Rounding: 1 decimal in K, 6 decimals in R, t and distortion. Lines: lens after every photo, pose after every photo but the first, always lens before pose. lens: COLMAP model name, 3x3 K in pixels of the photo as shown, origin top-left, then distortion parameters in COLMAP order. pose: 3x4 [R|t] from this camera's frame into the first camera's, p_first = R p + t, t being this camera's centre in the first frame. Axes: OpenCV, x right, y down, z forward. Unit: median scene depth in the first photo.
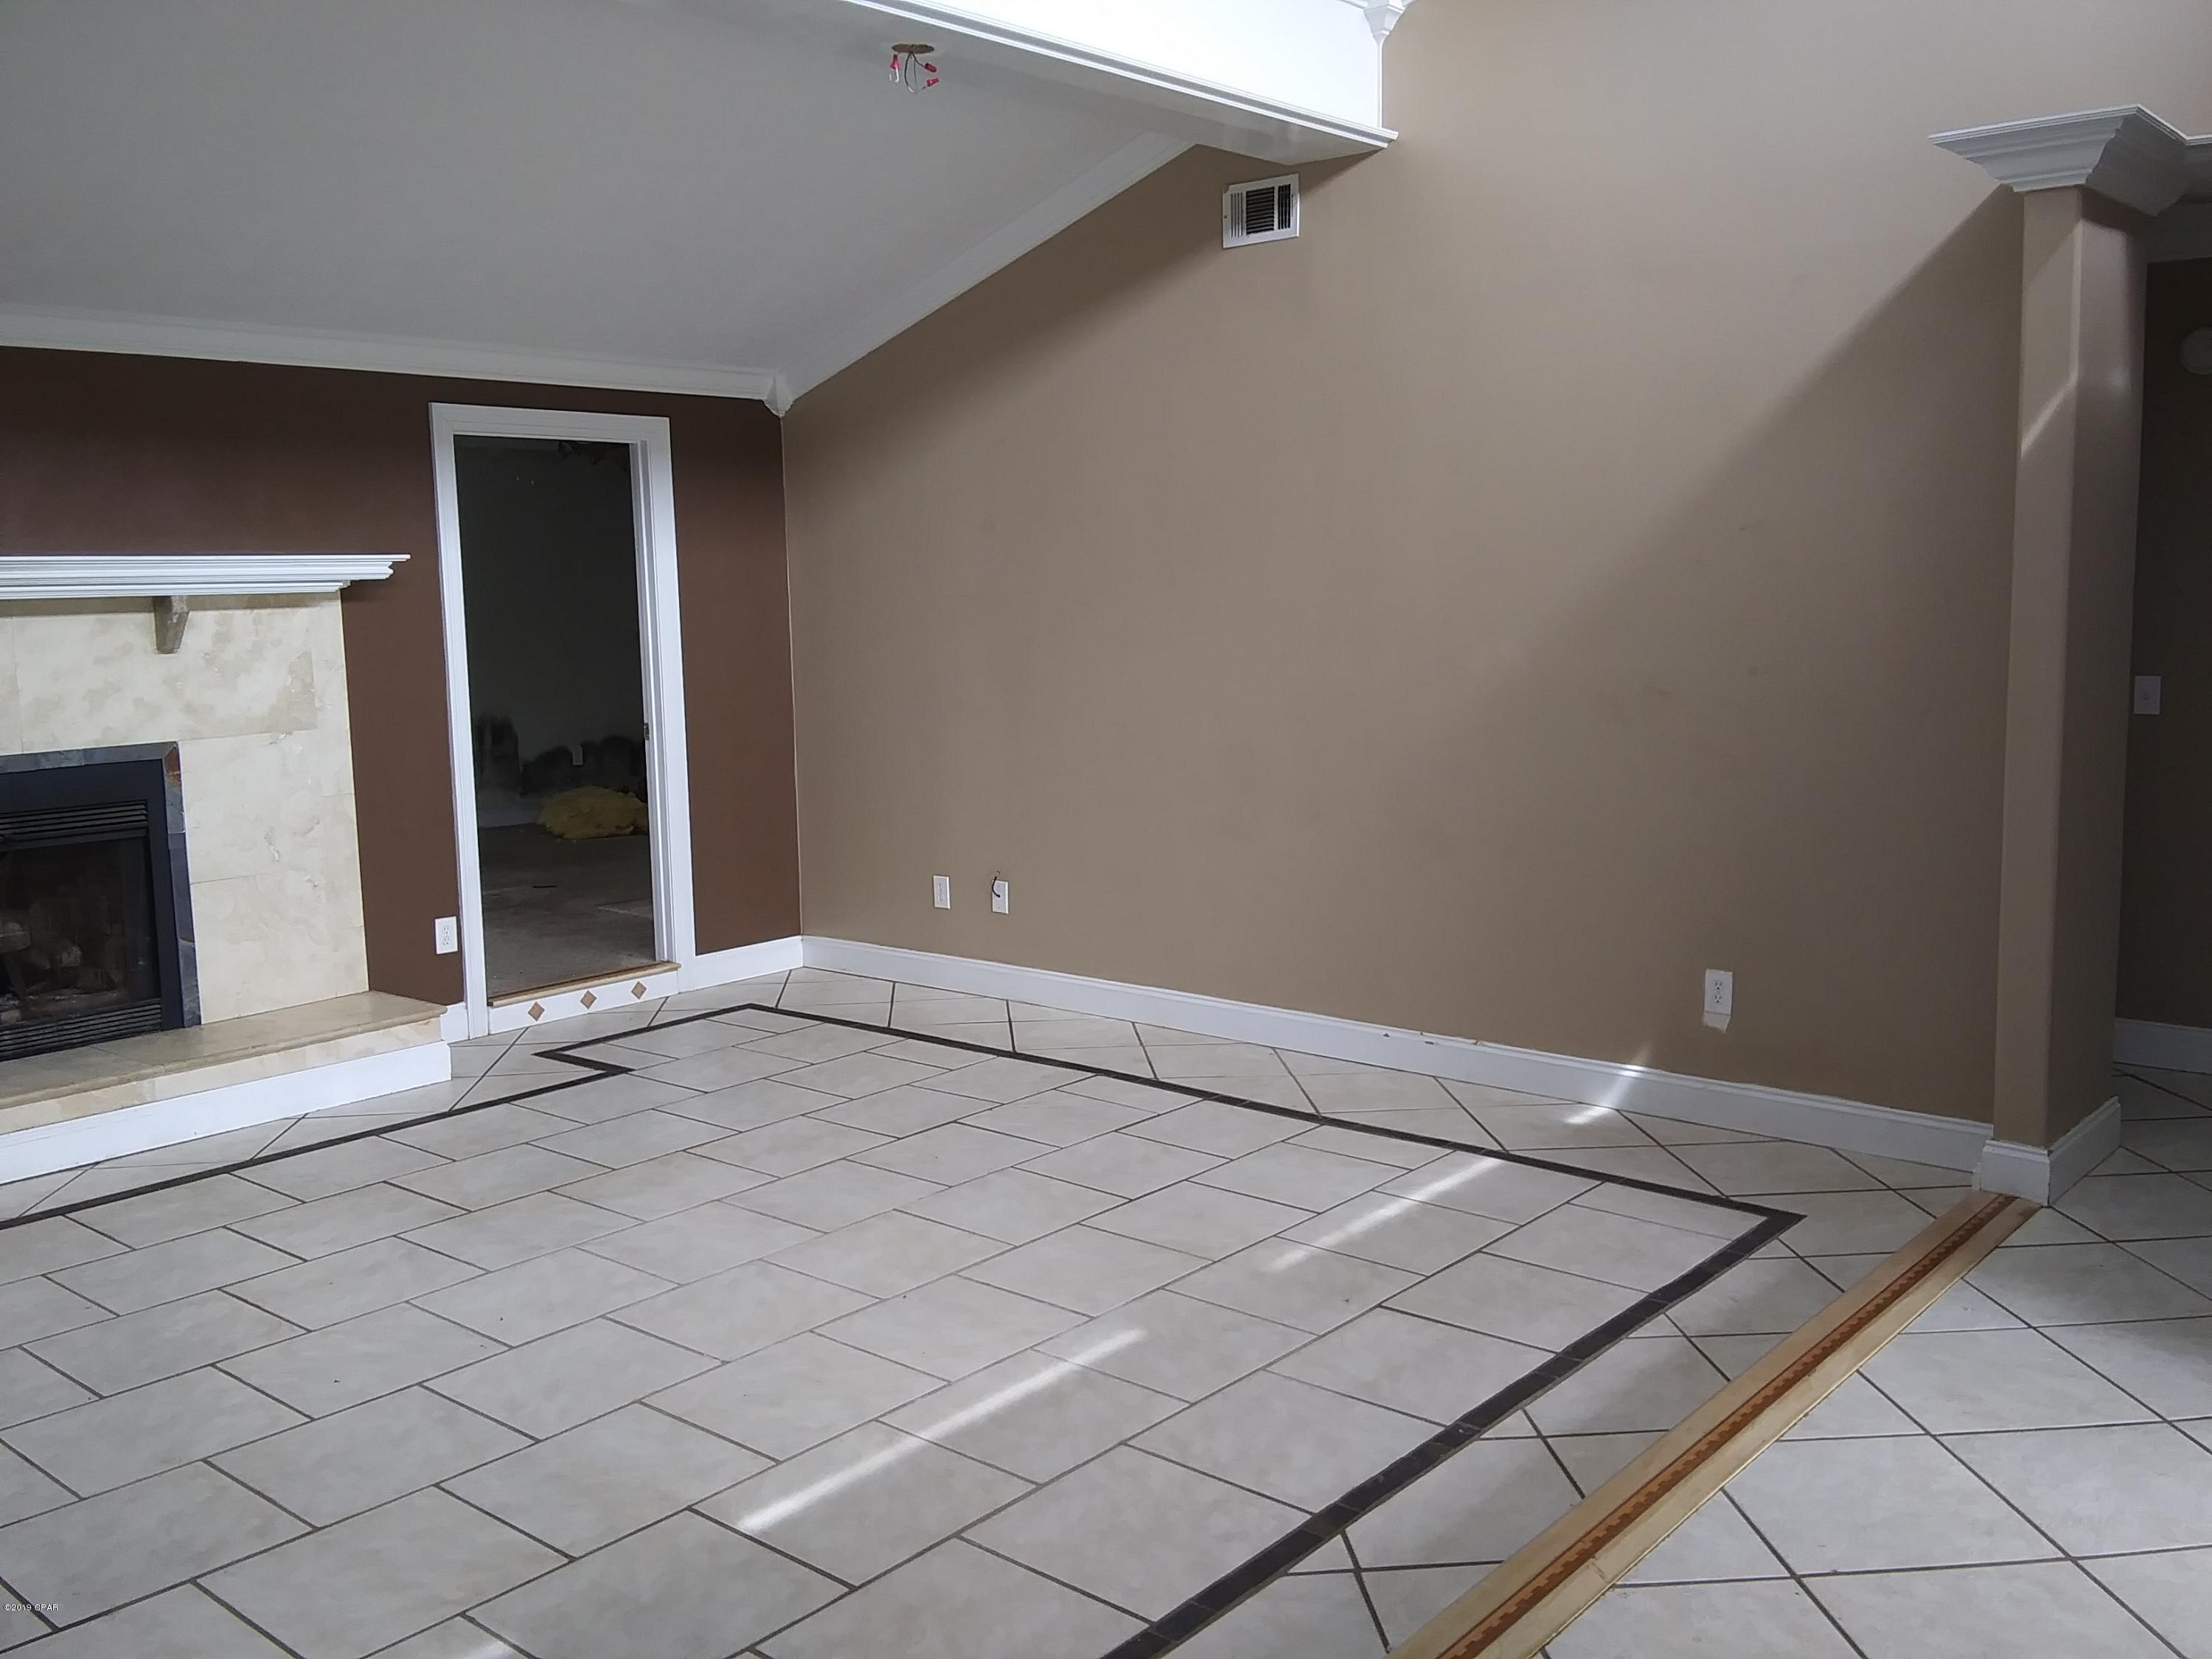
lens RADIAL K [[1933.1, 0, 1098.8], [0, 1933.1, 806.0], [0, 0, 1]] dist [0.116903, -0.213210]
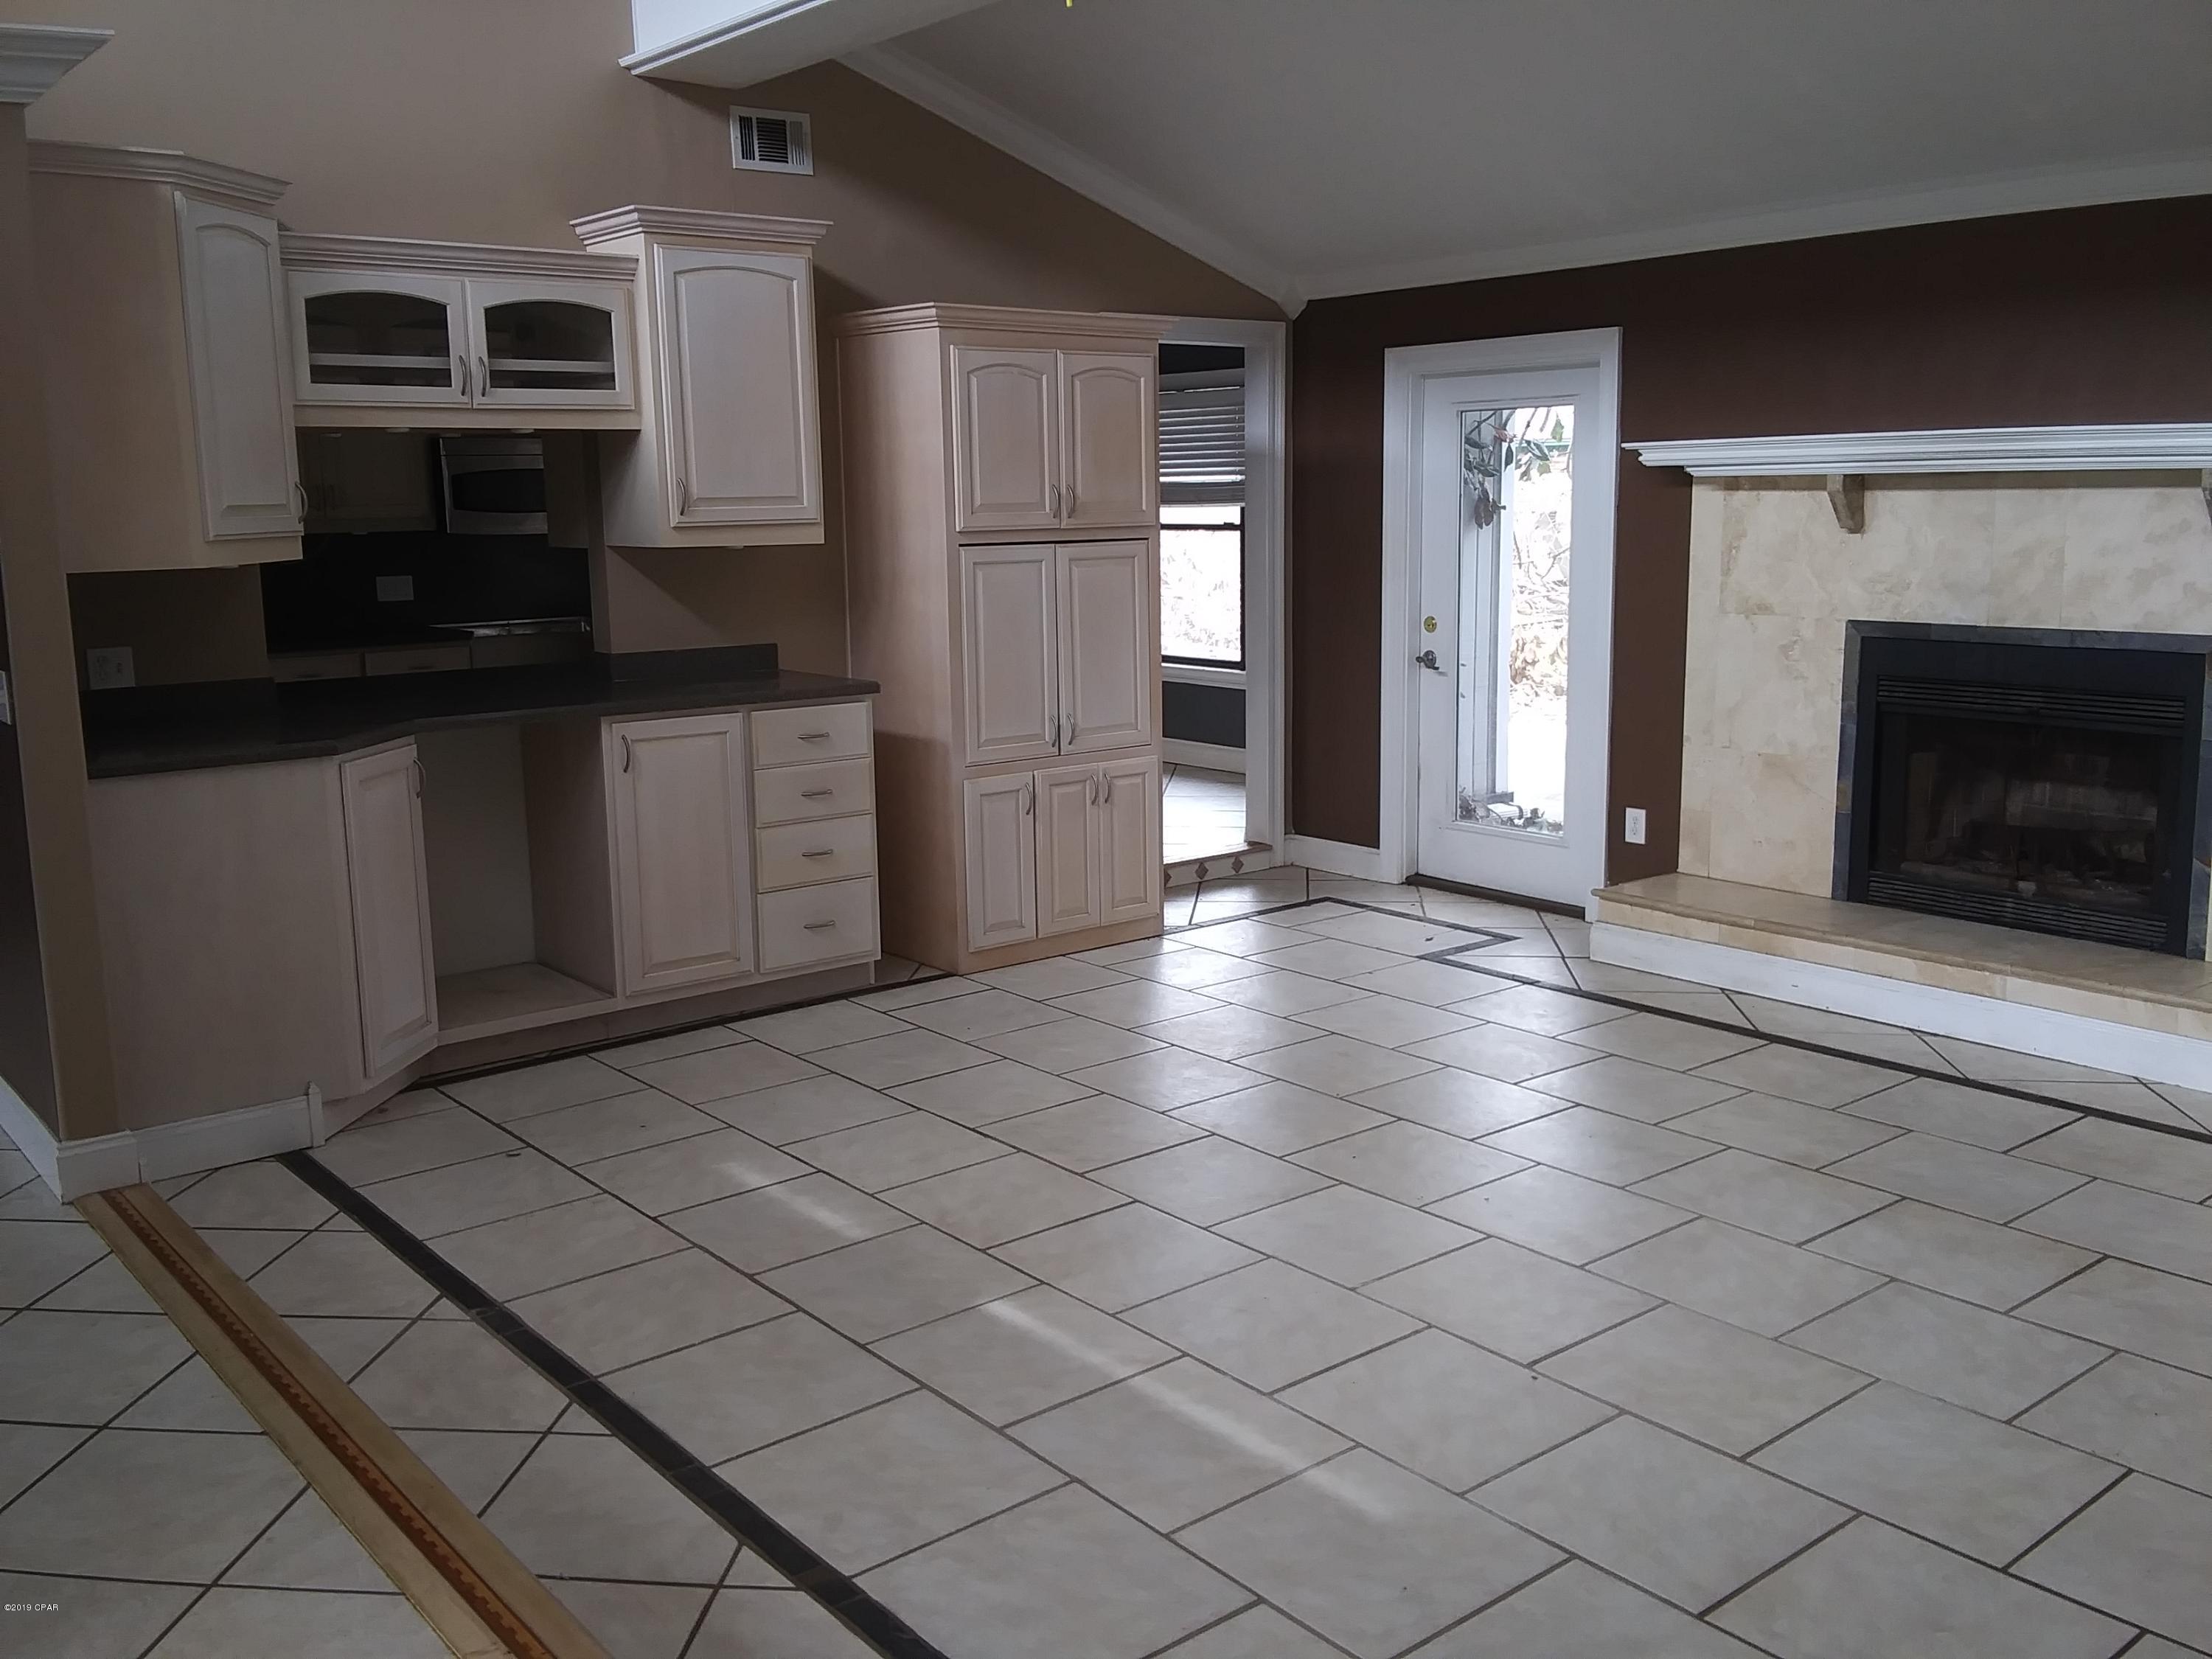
lens RADIAL K [[1933.1, 0, 1098.8], [0, 1933.1, 806.0], [0, 0, 1]] dist [0.116903, -0.213210]
pose [[-0.174808, 0.184111, -0.967236, 0.489352], [-0.096453, 0.974435, 0.202913, -0.090767], [0.979867, 0.128764, -0.152581, 0.671585]]
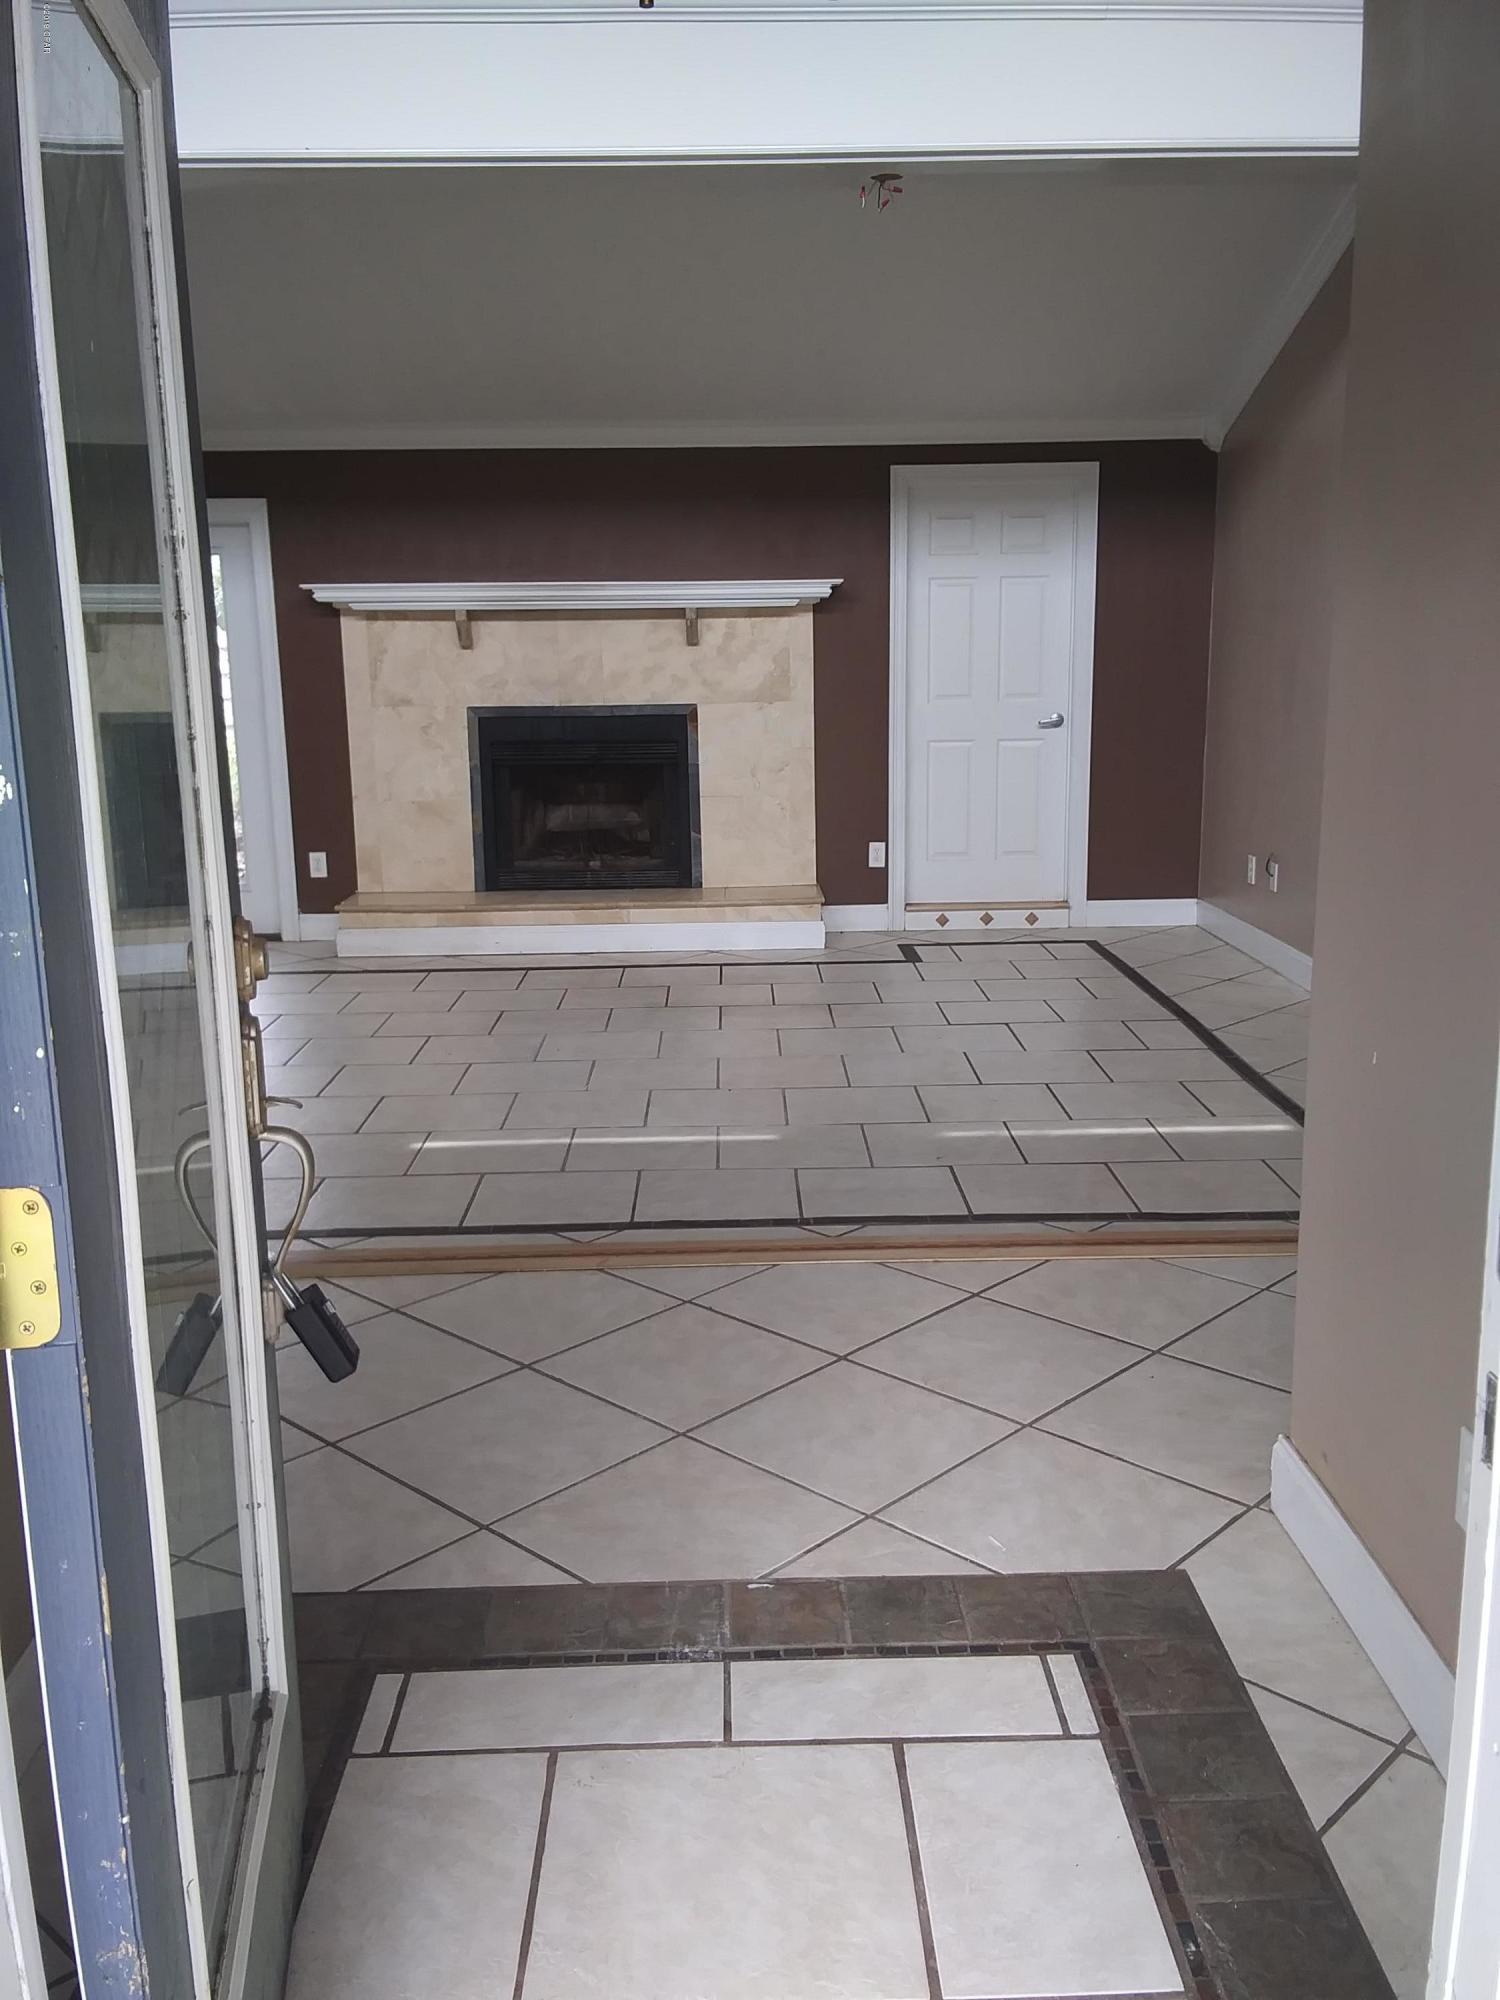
lens RADIAL K [[1747.8, 0, 771.4], [0, 1747.8, 1011.3], [0, 0, 1]] dist [0.116903, -0.213210]
pose [[0.671828, 0.170409, -0.720839, 0.637552], [-0.088184, 0.984656, 0.150588, -0.007584], [0.735440, -0.037603, 0.676546, 0.092344]]
